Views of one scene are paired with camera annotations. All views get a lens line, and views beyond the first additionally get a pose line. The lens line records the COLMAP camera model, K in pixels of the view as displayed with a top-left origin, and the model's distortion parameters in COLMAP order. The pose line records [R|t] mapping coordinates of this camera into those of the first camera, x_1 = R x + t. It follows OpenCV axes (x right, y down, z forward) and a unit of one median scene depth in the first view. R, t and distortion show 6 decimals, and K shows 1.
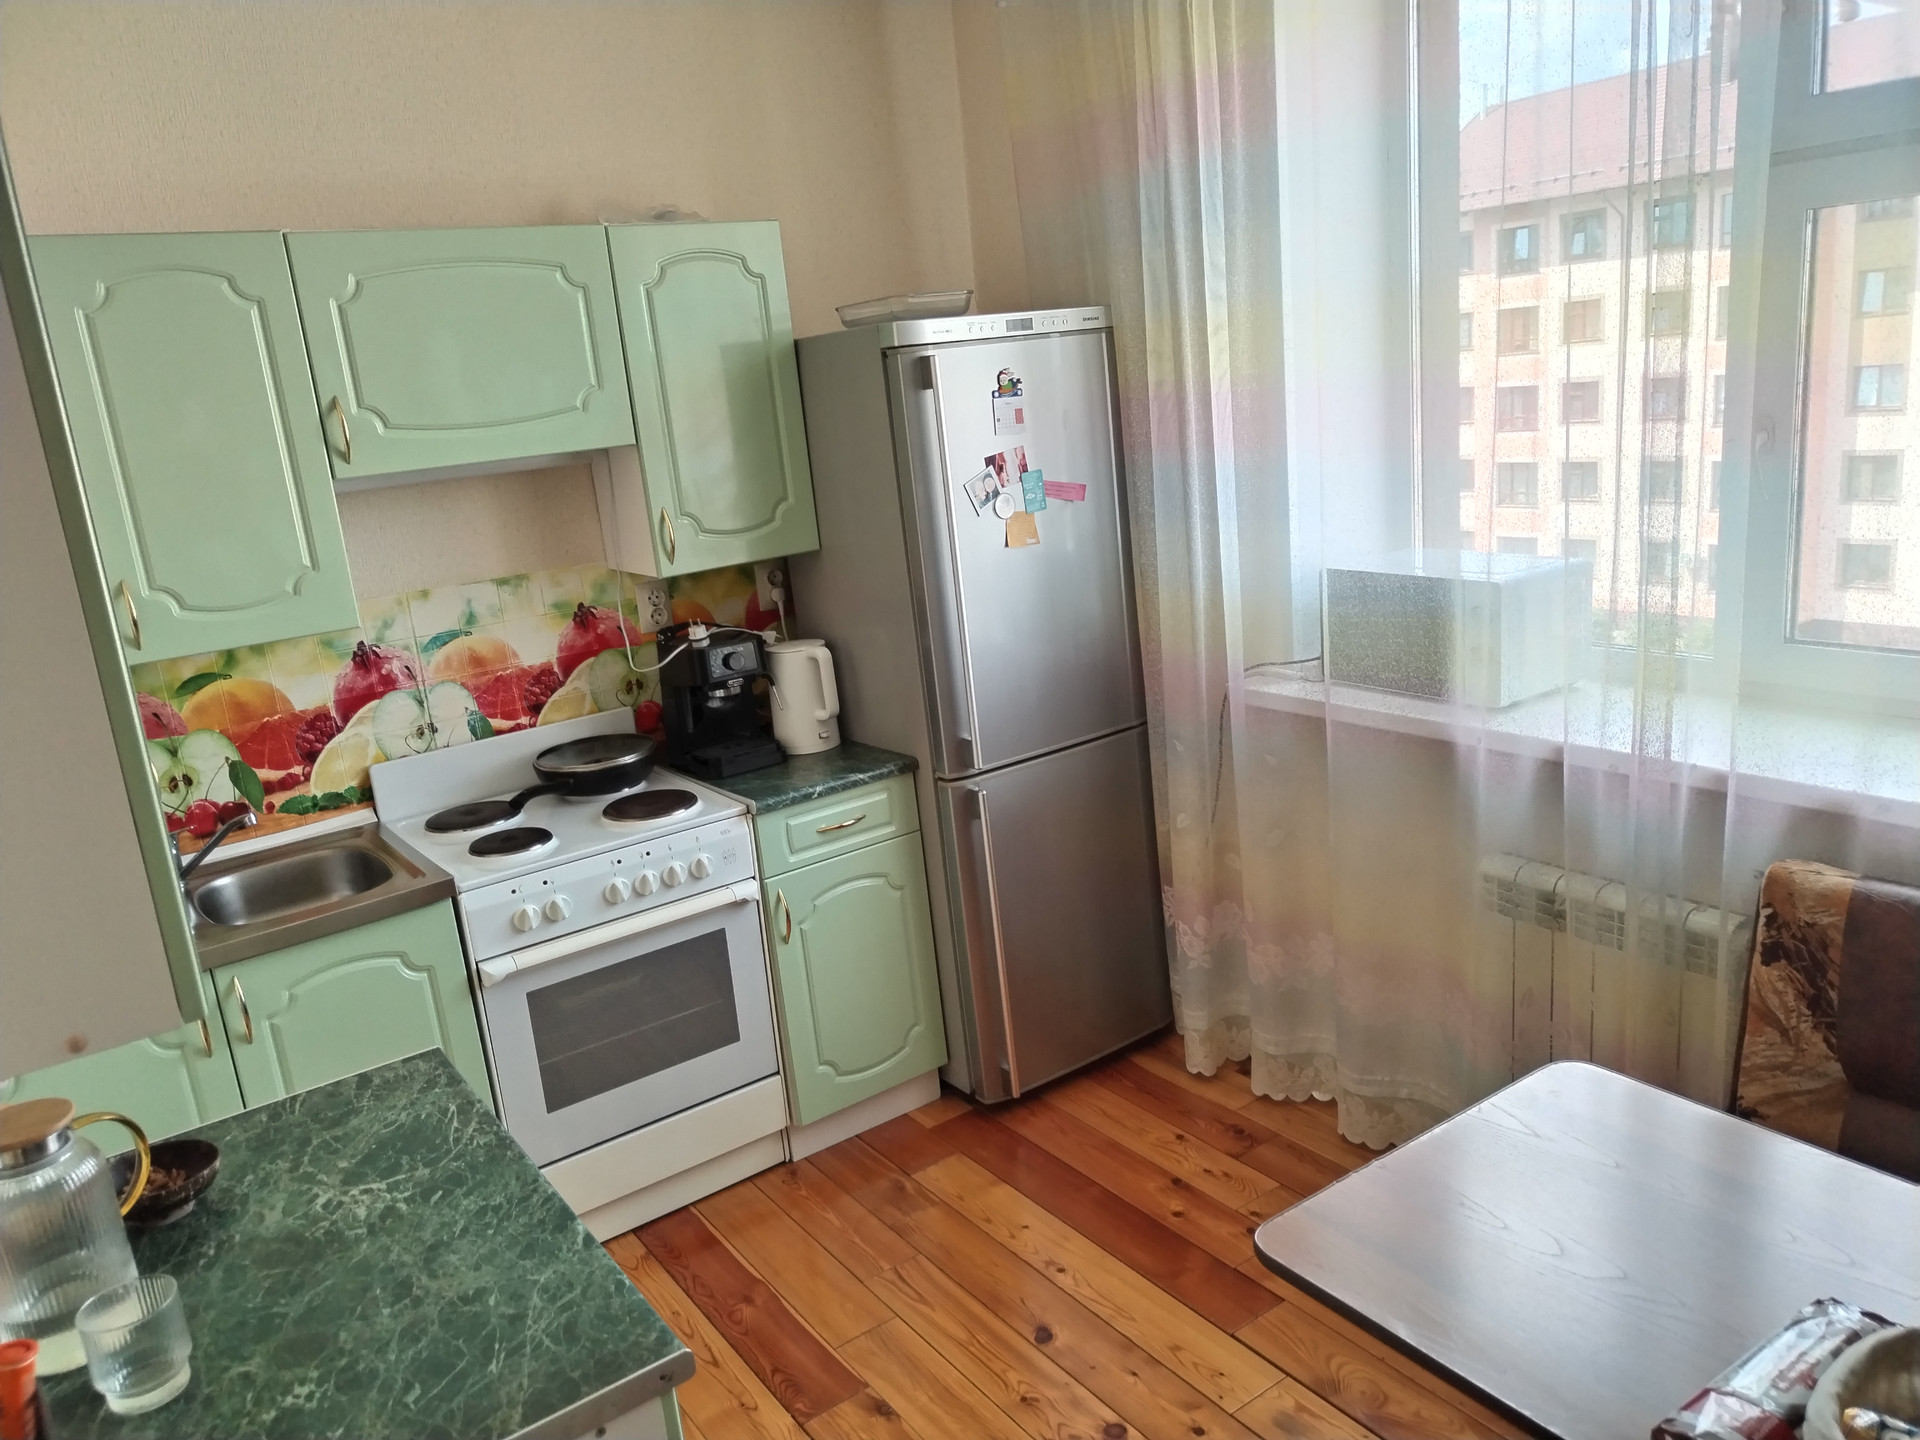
lens RADIAL K [[1394.5, 0, 955.3], [0, 1394.5, 721.2], [0, 0, 1]] dist [0.034006, -0.033553]
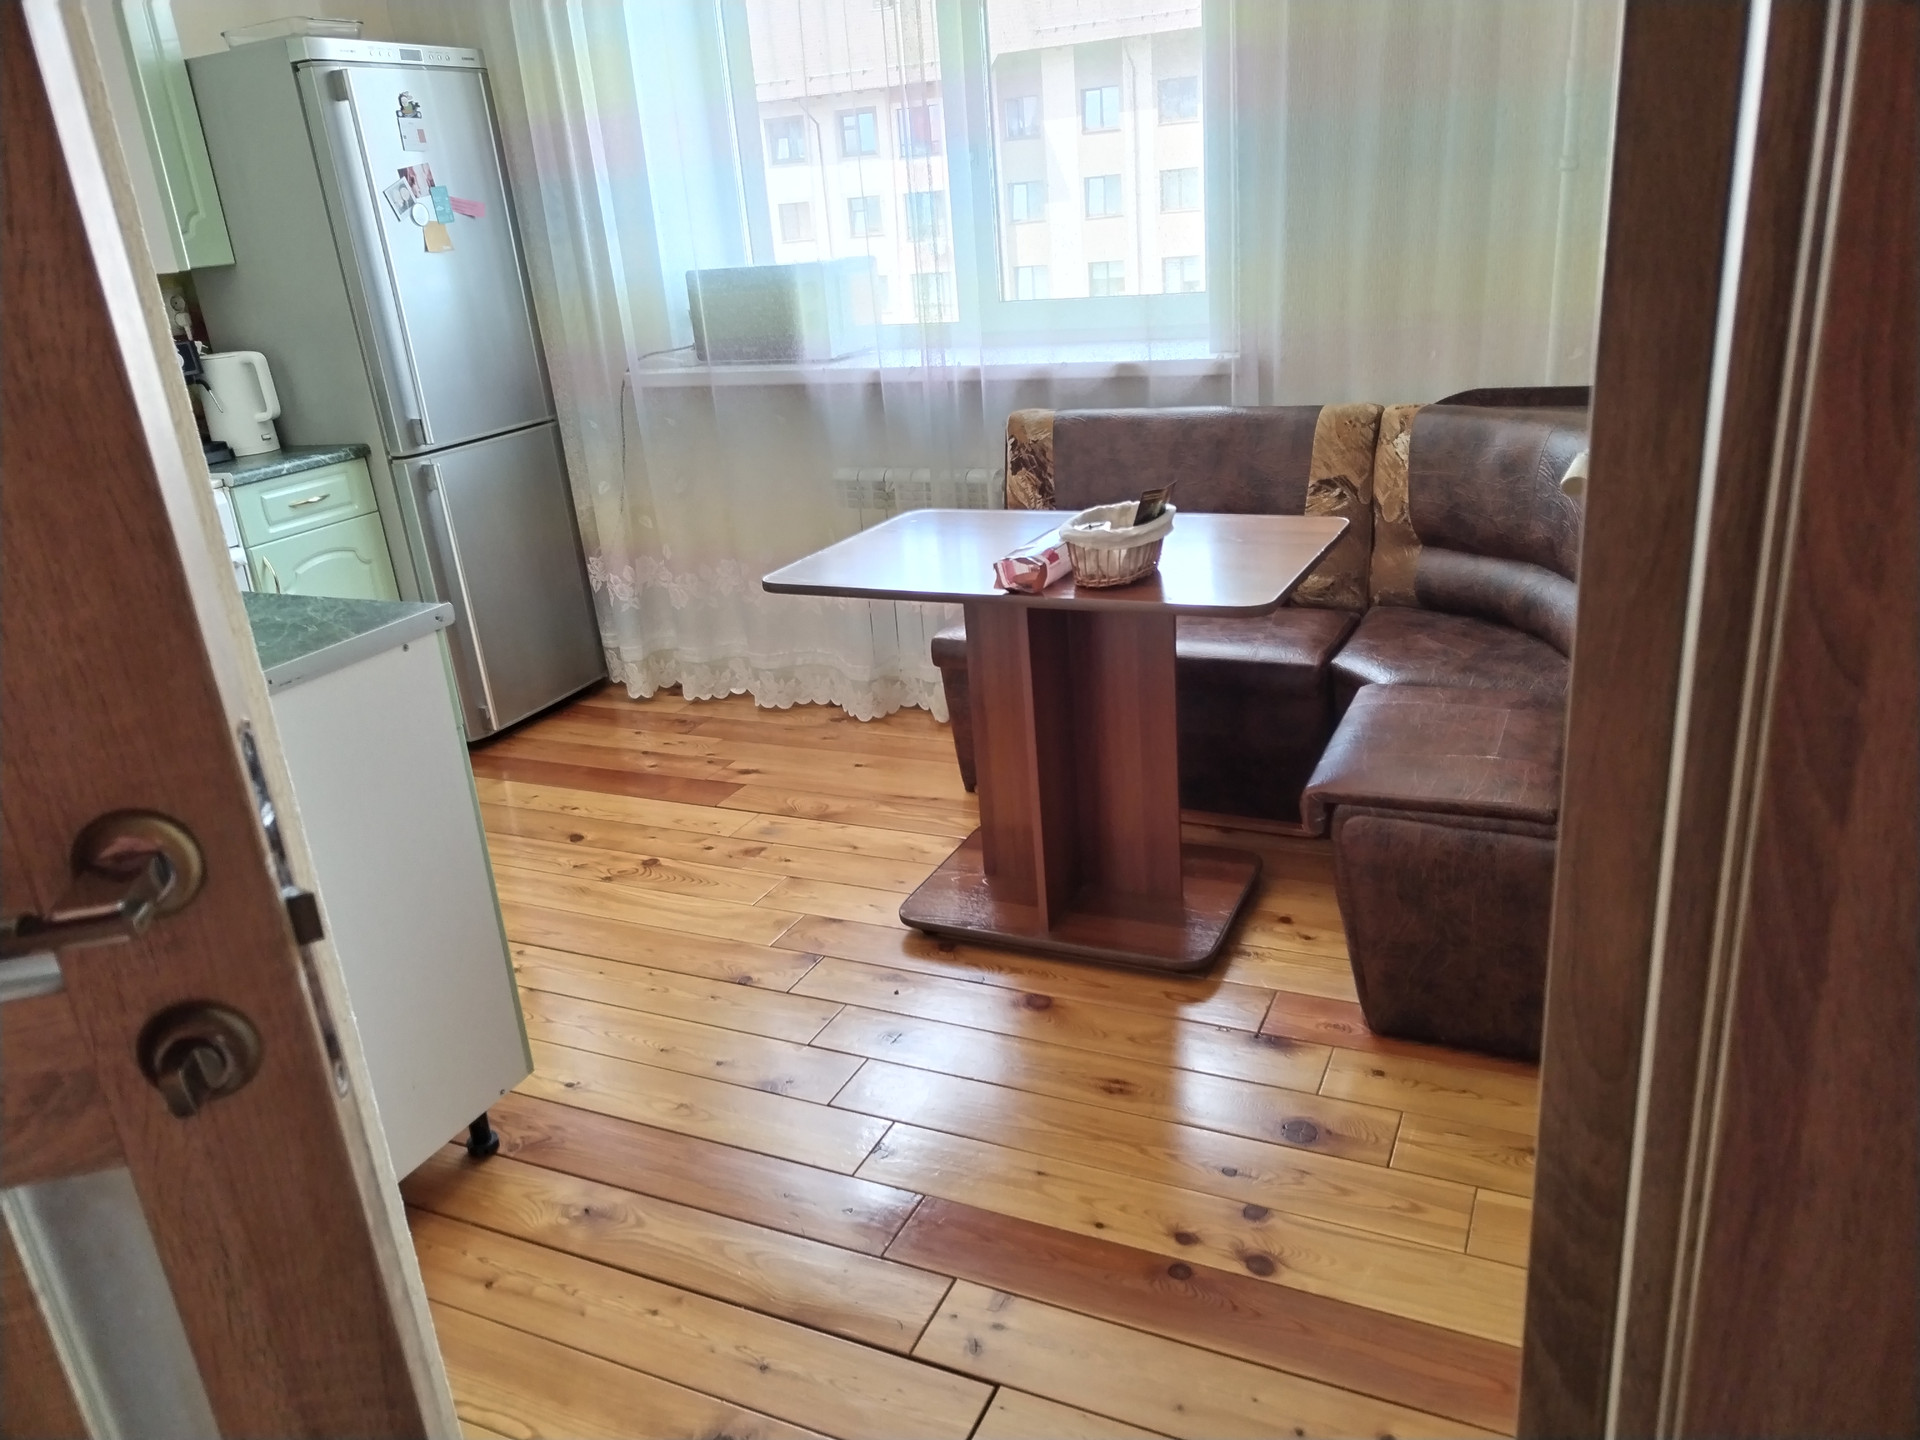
lens RADIAL K [[1394.5, 0, 954.2], [0, 1394.5, 721.3], [0, 0, 1]] dist [0.034006, -0.033553]
pose [[0.870630, -0.145216, 0.470016, -0.190151], [0.116470, 0.989121, 0.089856, 0.212728], [-0.477952, -0.023489, 0.878072, -0.259060]]
